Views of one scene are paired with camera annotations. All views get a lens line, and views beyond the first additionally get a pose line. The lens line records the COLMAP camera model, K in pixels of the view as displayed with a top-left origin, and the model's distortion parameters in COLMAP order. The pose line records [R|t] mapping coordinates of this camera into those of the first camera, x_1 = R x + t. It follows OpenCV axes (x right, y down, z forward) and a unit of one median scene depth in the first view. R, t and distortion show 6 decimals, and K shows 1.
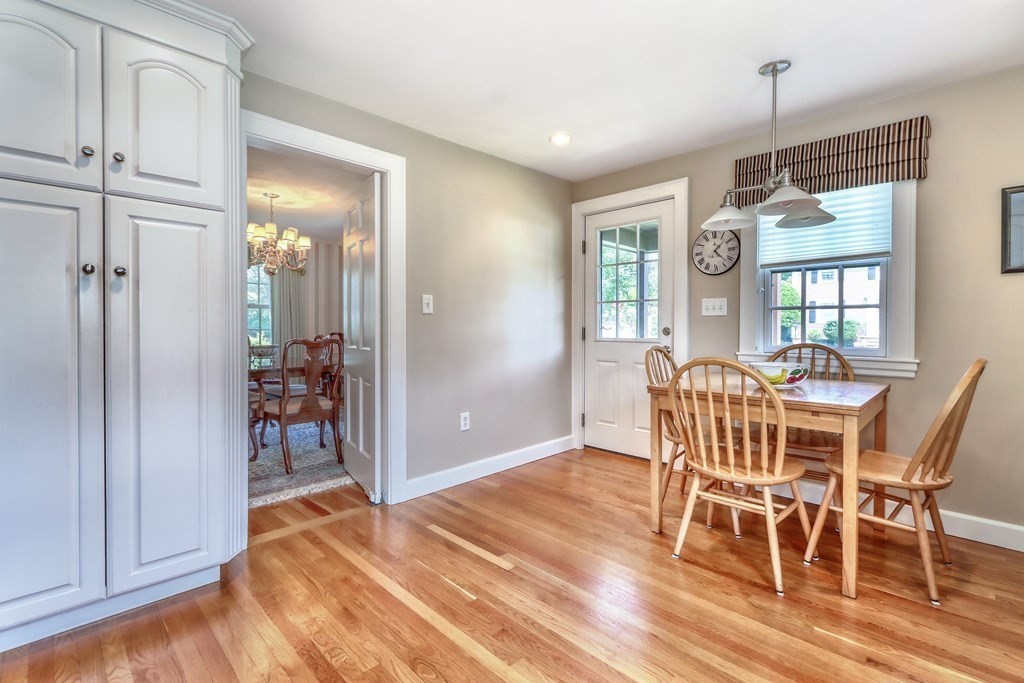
lens RADIAL K [[477.3, 0, 518.7], [0, 477.3, 335.9], [0, 0, 1]] dist [0.005949, -0.000388]
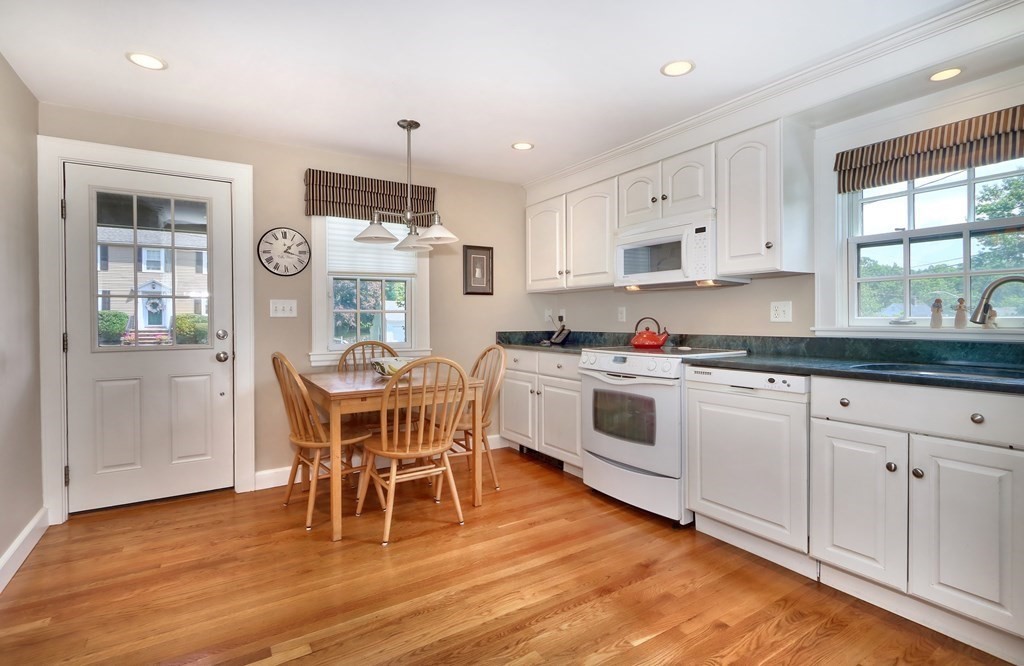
lens RADIAL K [[486.9, 0, 515.6], [0, 486.9, 319.2], [0, 0, 1]] dist [0.002408, -0.000025]
pose [[0.209855, -0.009490, 0.977686, -0.484402], [0.020568, 0.999774, 0.005289, -0.034204], [-0.977516, 0.018999, 0.210003, 0.330902]]
